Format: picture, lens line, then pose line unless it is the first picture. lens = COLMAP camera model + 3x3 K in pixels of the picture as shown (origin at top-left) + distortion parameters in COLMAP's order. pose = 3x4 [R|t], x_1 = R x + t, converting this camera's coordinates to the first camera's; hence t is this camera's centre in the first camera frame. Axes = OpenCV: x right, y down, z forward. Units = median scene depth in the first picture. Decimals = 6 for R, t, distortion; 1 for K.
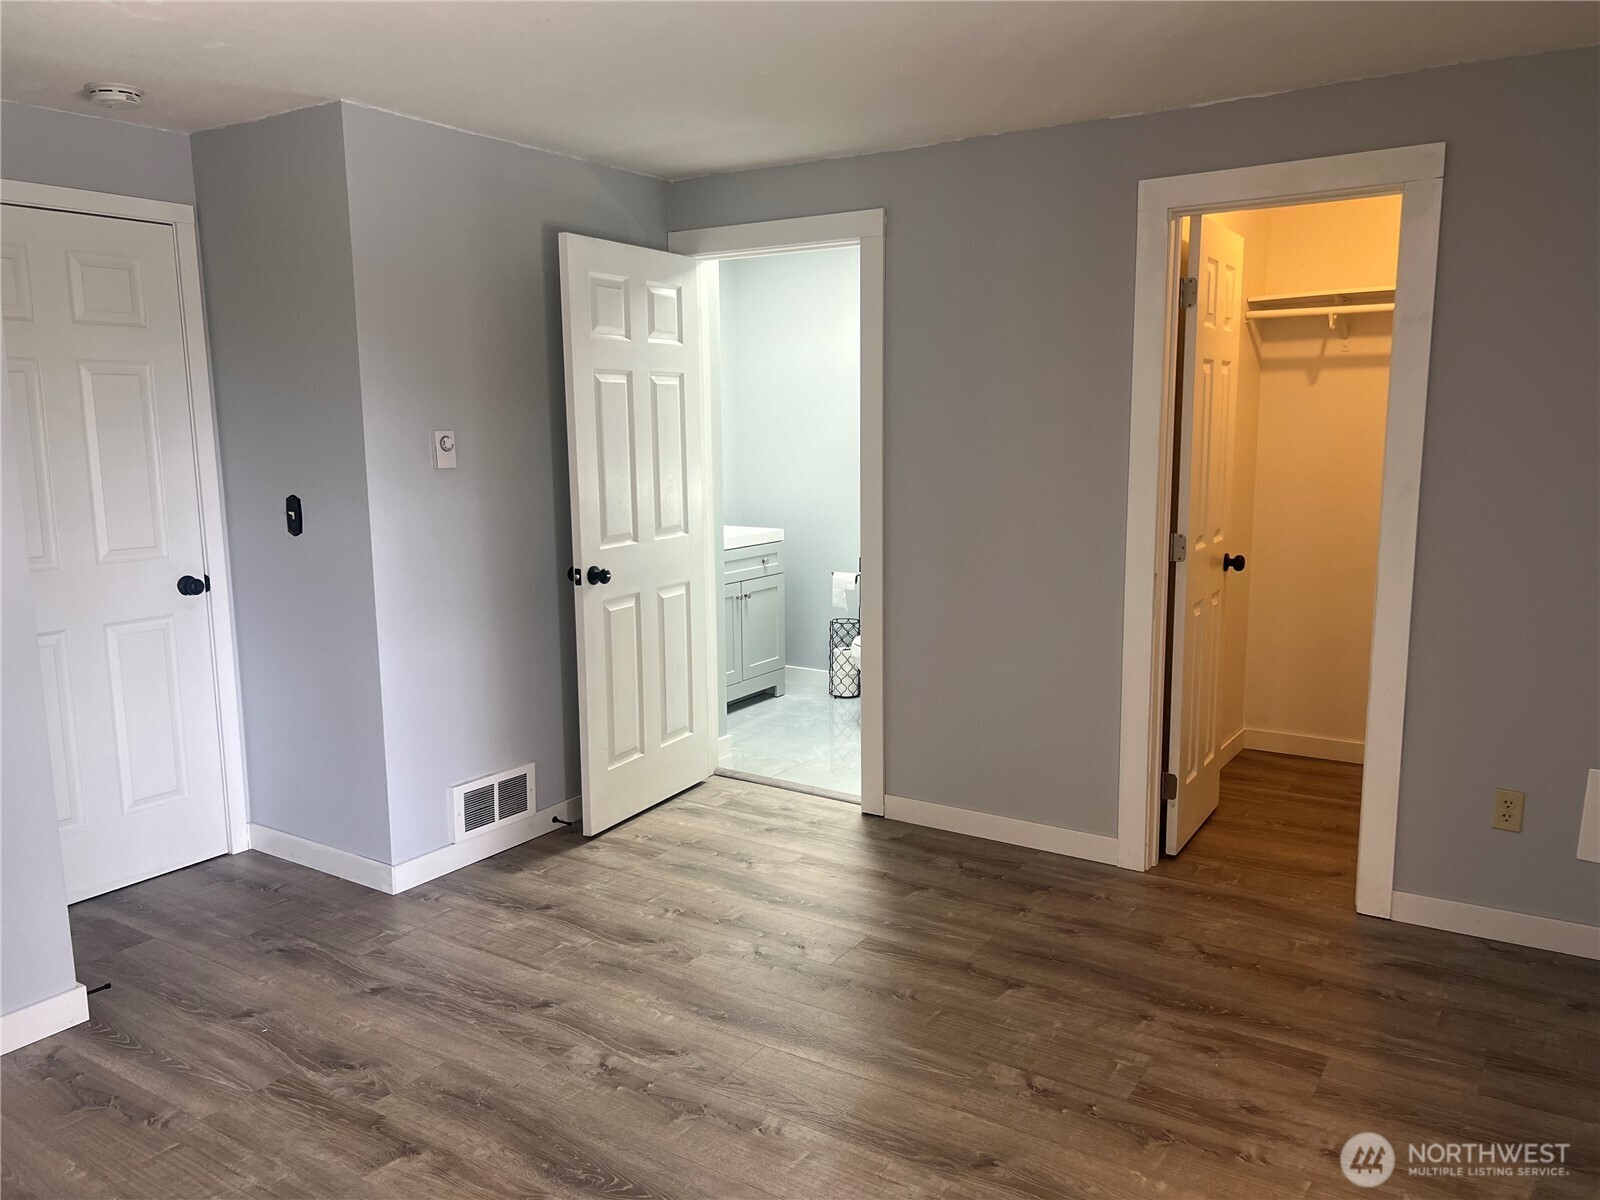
lens RADIAL K [[1205.8, 0, 800.0], [0, 1205.8, 600.0], [0, 0, 1]] dist [0.080880, -0.103640]
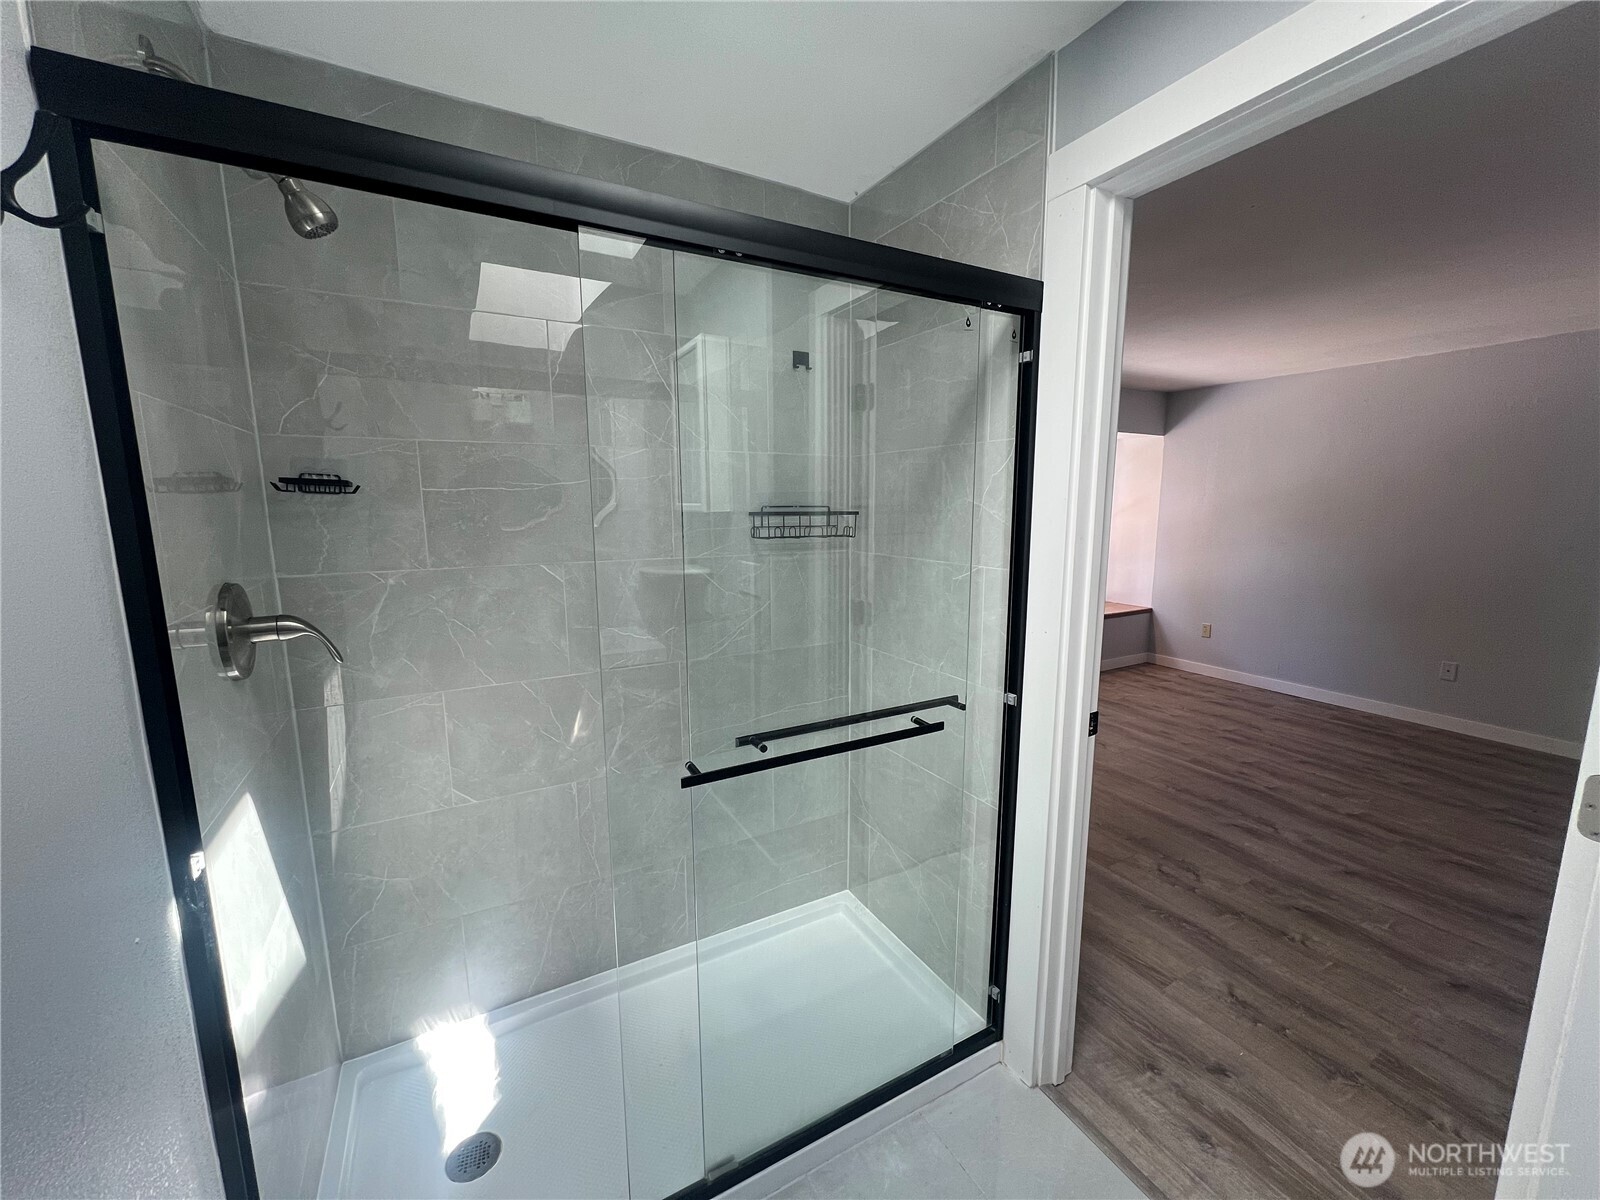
lens RADIAL K [[641.2, 0, 800.0], [0, 641.2, 600.0], [0, 0, 1]] dist [-0.000230, 0.000374]
pose [[-0.885000, -0.059619, 0.461758, 0.057197], [0.085542, 0.954064, 0.287130, -0.321910], [-0.457665, 0.293610, -0.839247, 2.084904]]
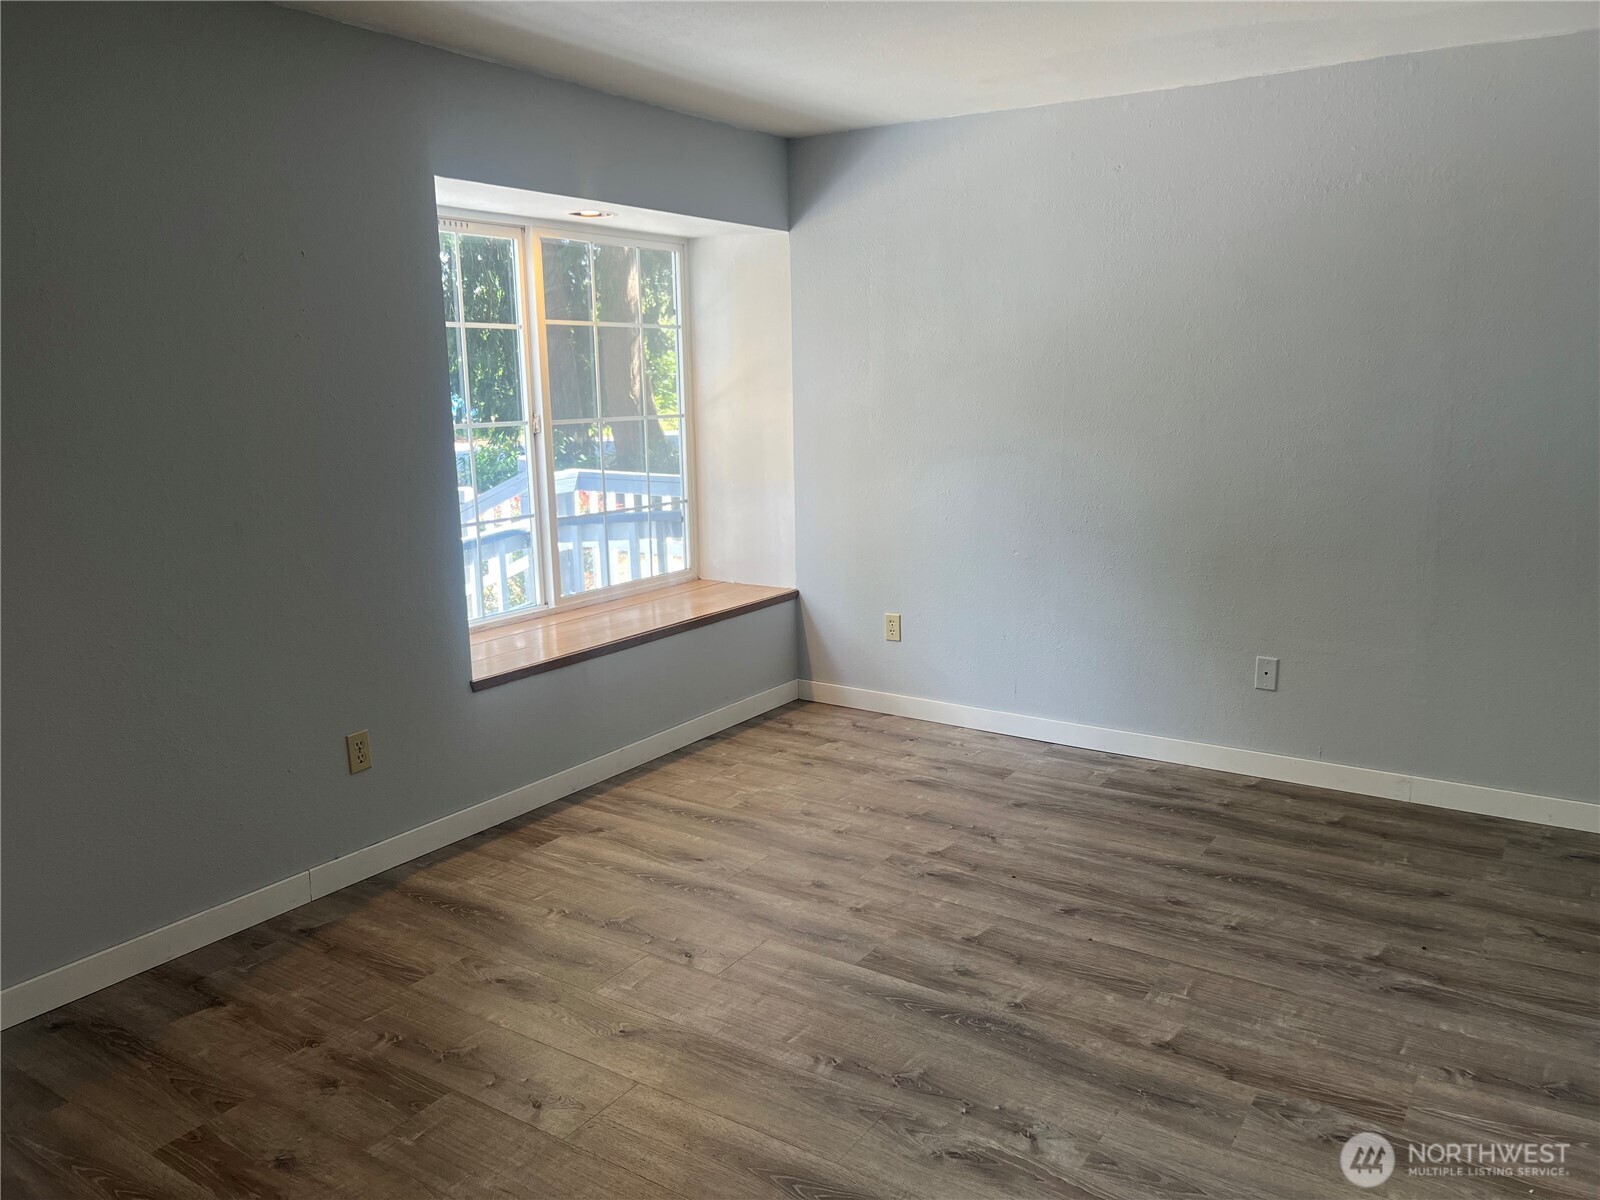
lens RADIAL K [[1205.8, 0, 800.0], [0, 1205.8, 600.0], [0, 0, 1]] dist [0.080880, -0.103640]
pose [[-0.999677, 0.020029, 0.015672, -0.024849], [0.024219, 0.937782, 0.346379, -0.251588], [-0.007760, 0.346647, -0.937964, 1.644348]]
